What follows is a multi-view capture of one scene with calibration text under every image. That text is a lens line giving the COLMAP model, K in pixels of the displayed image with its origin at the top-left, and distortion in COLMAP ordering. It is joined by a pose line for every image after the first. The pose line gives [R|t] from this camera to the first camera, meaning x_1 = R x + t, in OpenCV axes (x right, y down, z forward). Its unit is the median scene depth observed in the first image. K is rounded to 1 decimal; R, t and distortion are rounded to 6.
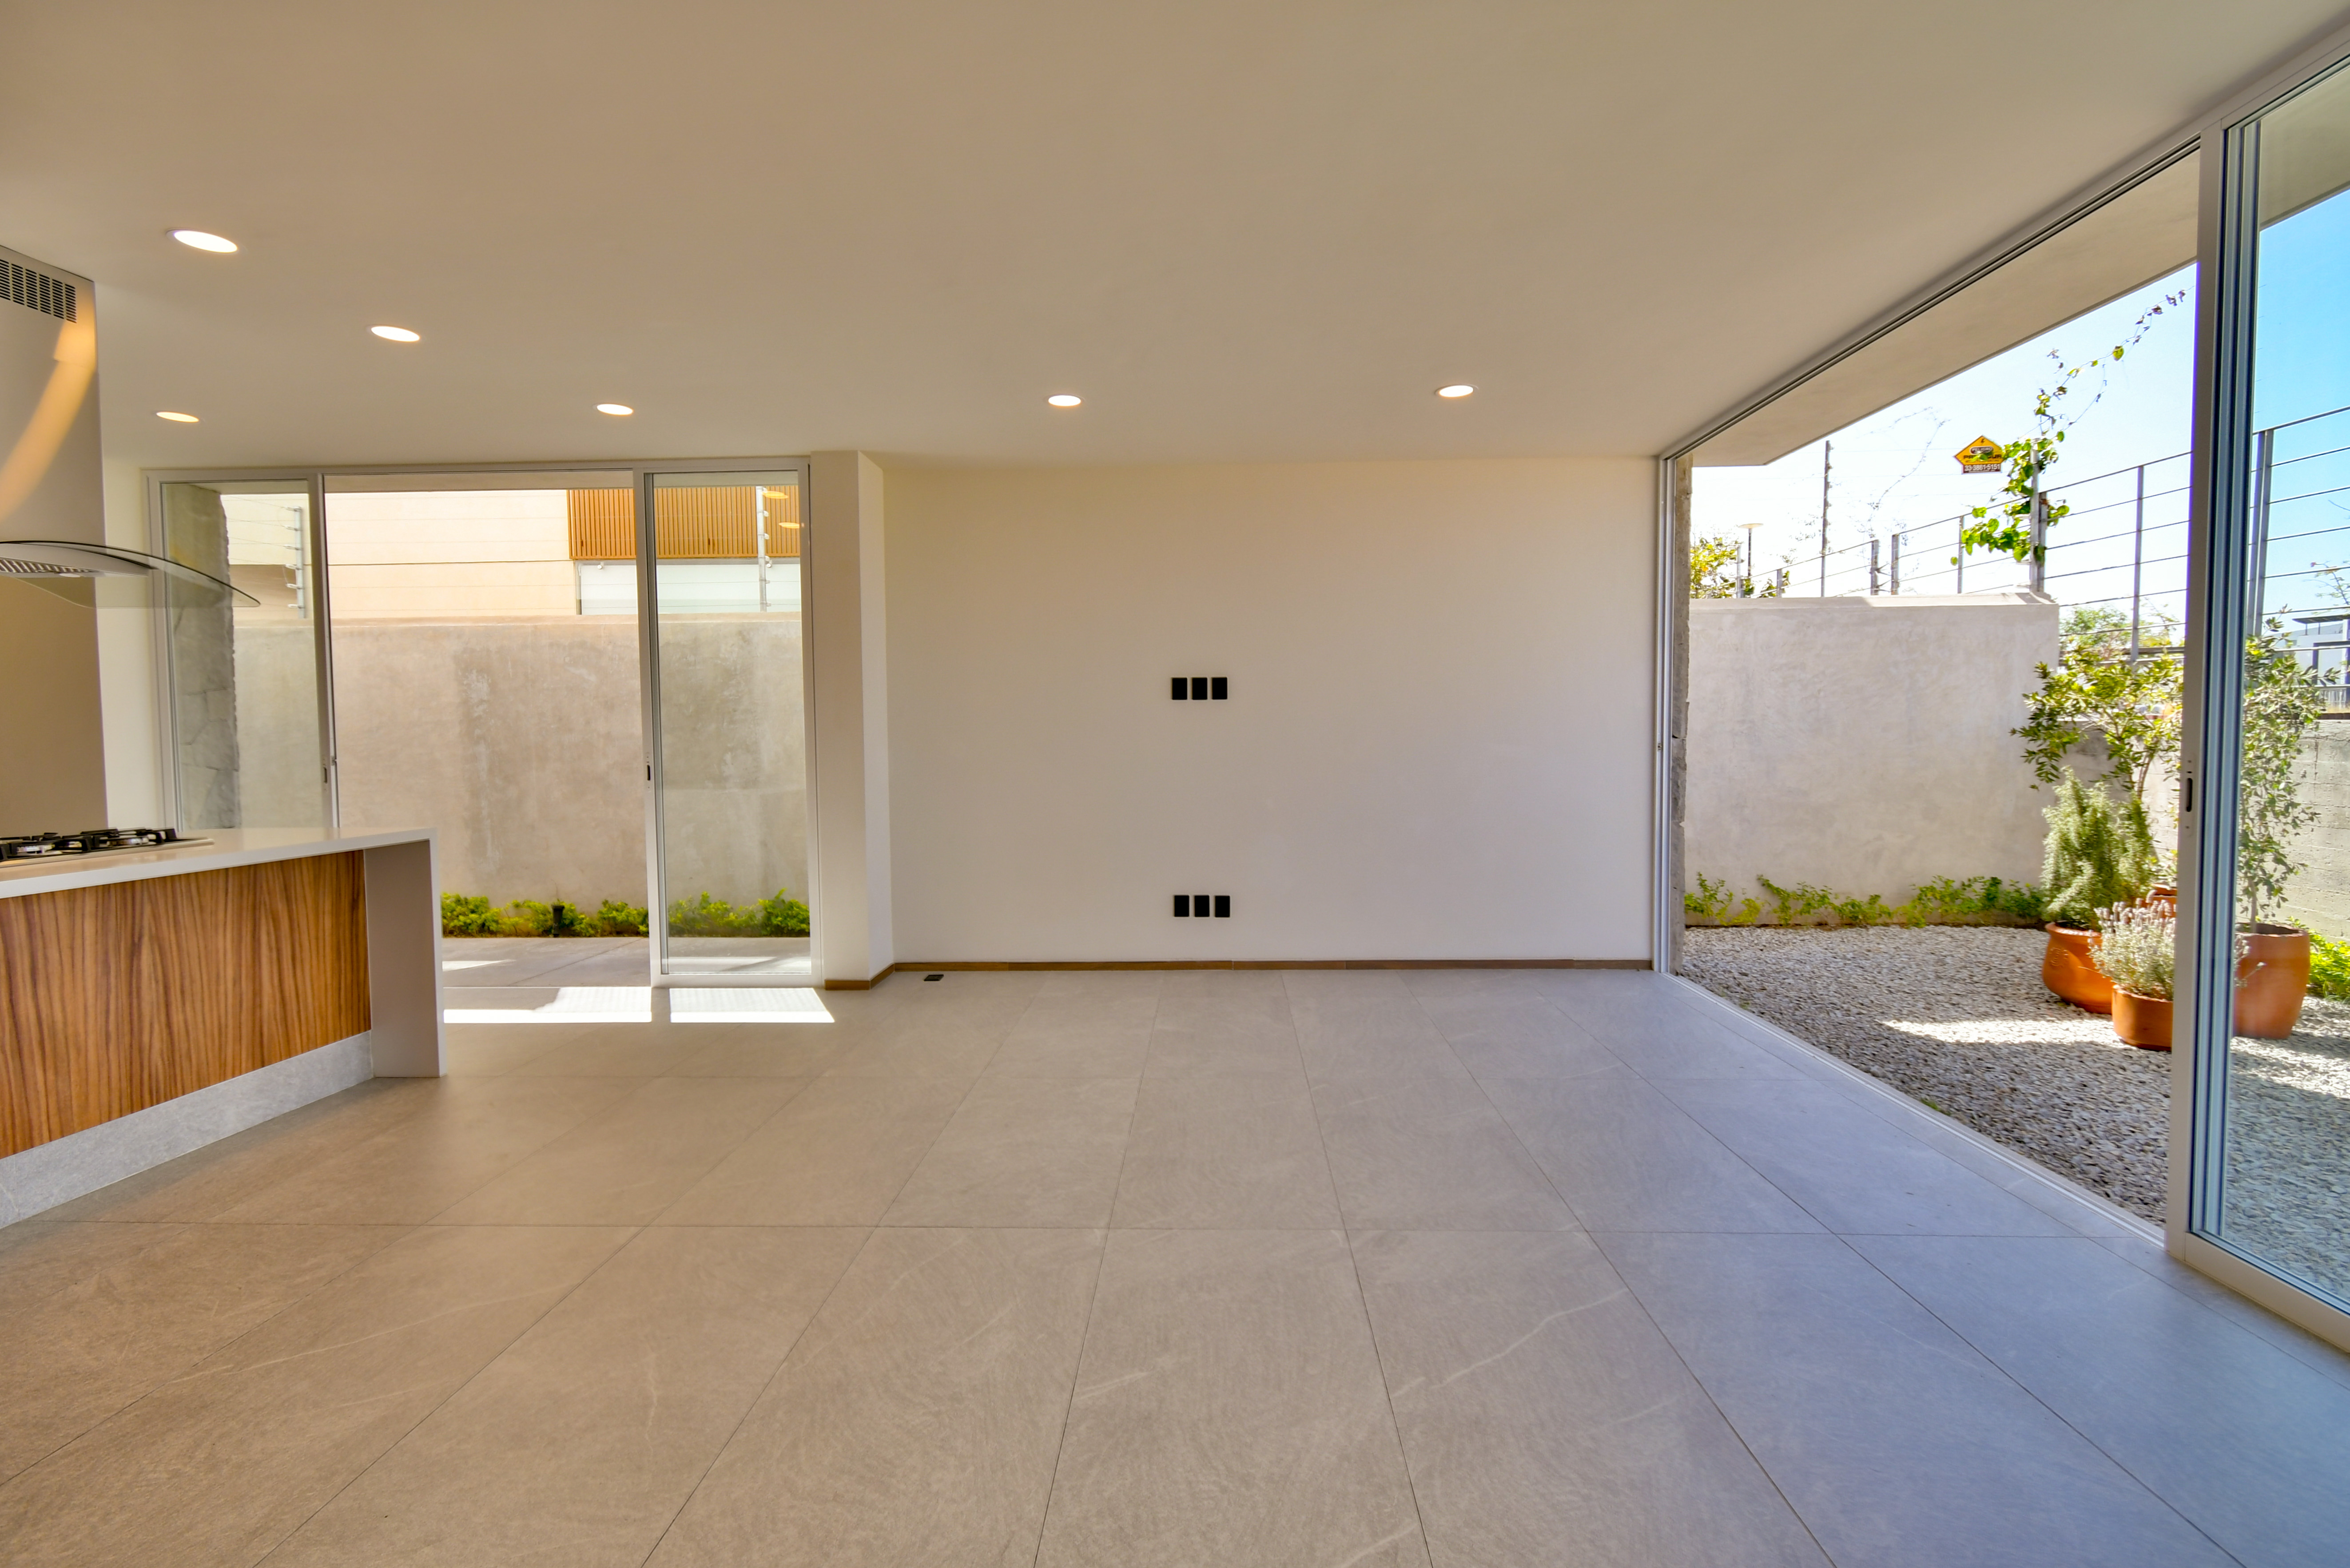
lens RADIAL K [[1090.0, 0, 1175.0], [0, 1090.0, 784.0], [0, 0, 1]] dist [0.000356, -0.000215]
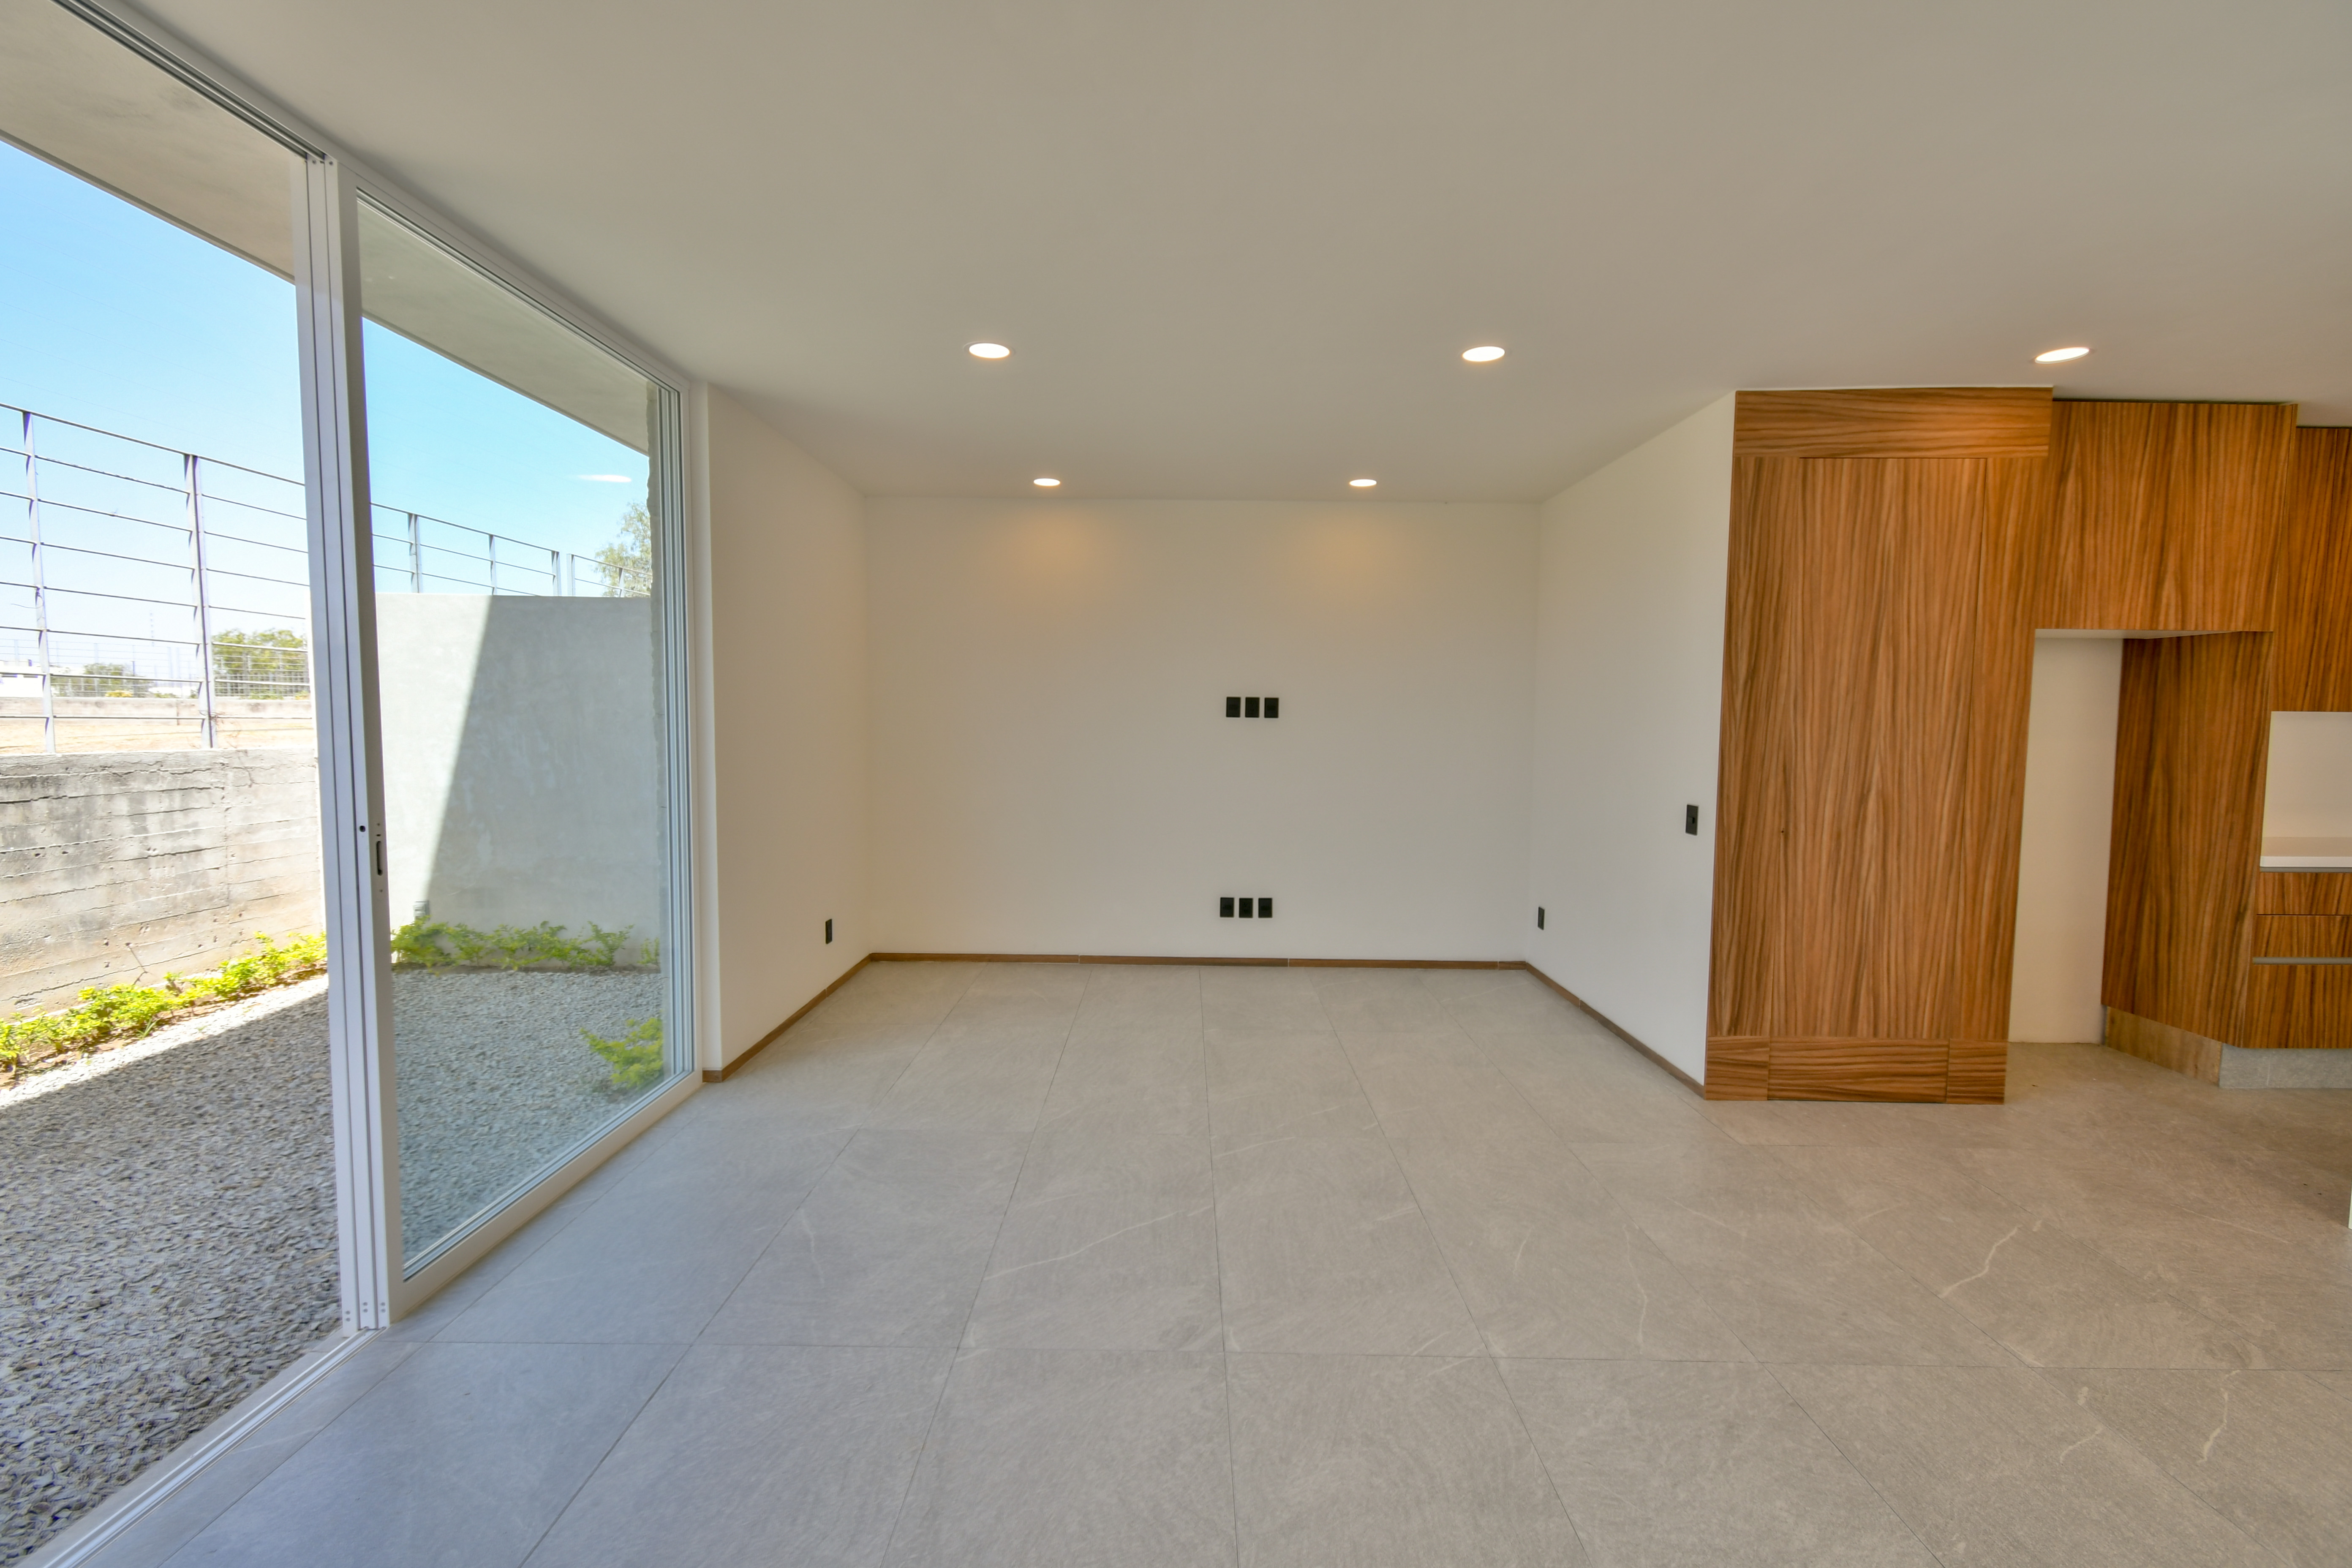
lens RADIAL K [[1025.3, 0, 1178.5], [0, 1025.3, 787.8], [0, 0, 1]] dist [0.003073, -0.000520]
pose [[-0.999421, 0.004120, -0.033780, 0.186220], [0.000226, 0.993426, 0.114477, -0.123635], [0.034029, 0.114403, -0.992851, 1.507433]]
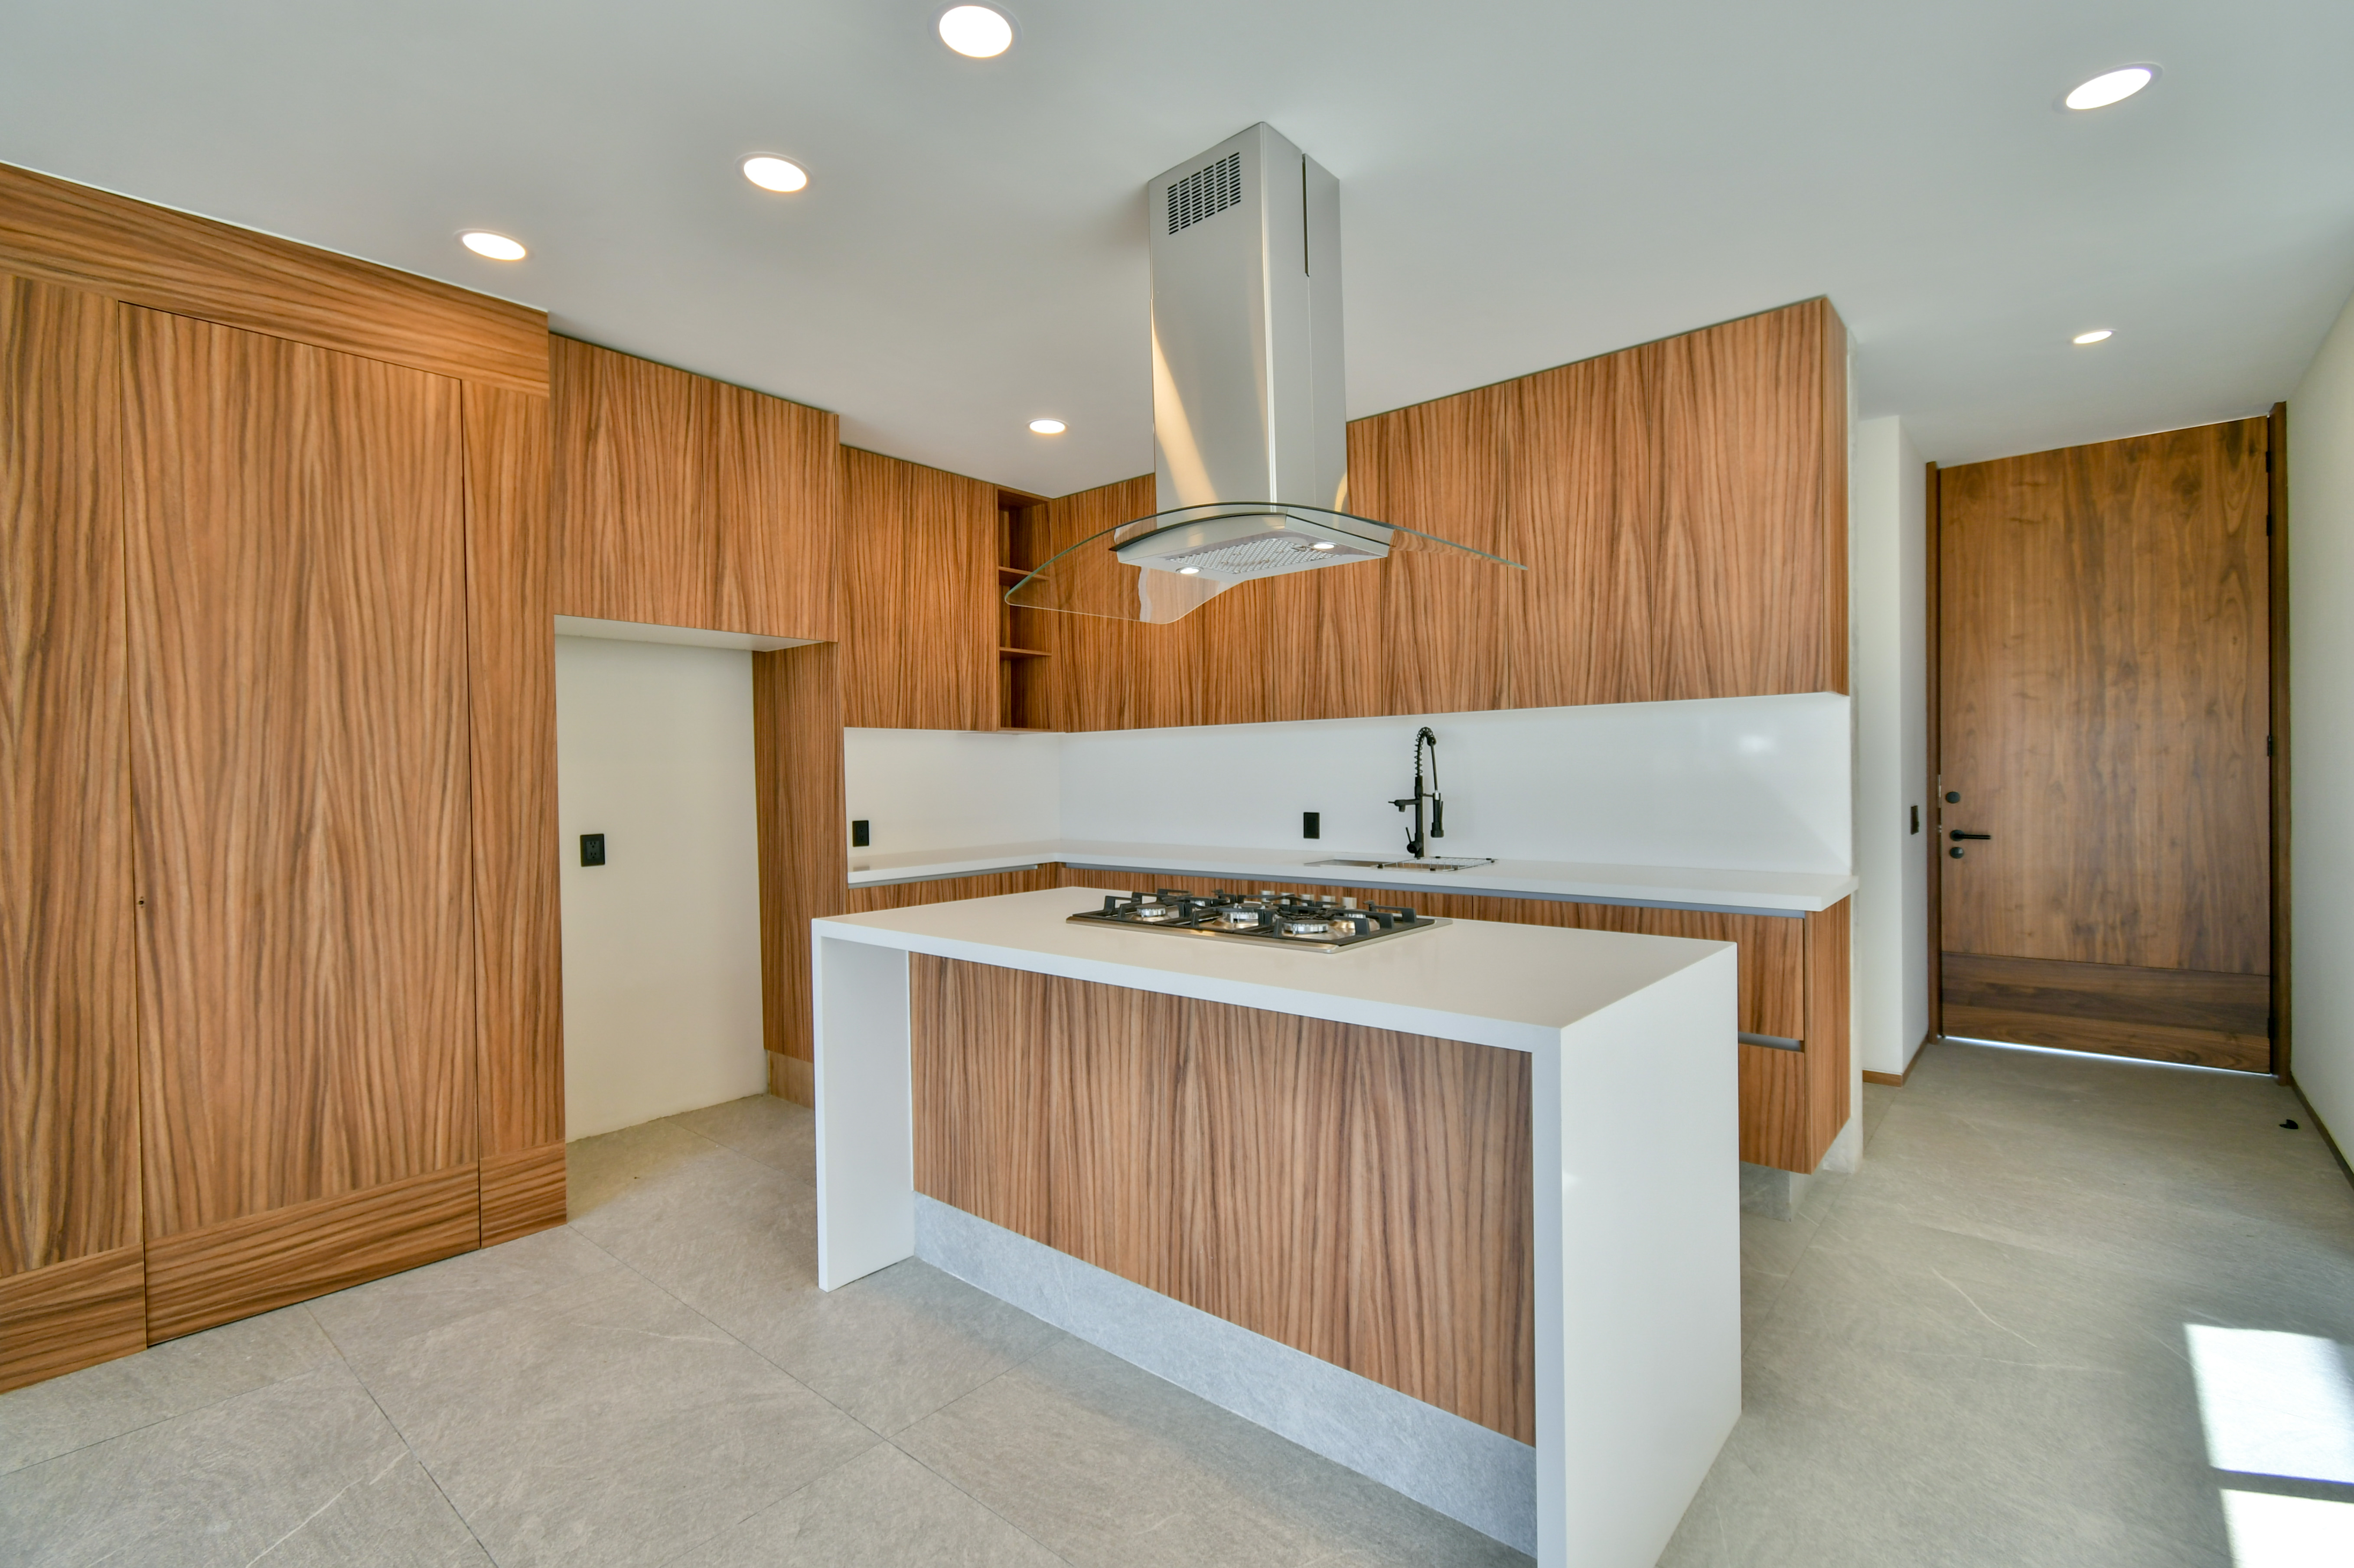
lens RADIAL K [[1064.8, 0, 1176.1], [0, 1064.8, 788.9], [0, 0, 1]] dist [0.000442, -0.000543]
pose [[-0.620237, 0.030257, -0.783831, -0.412756], [-0.014364, 0.998650, 0.049915, -0.066671], [0.784283, 0.042218, -0.618965, 1.400986]]
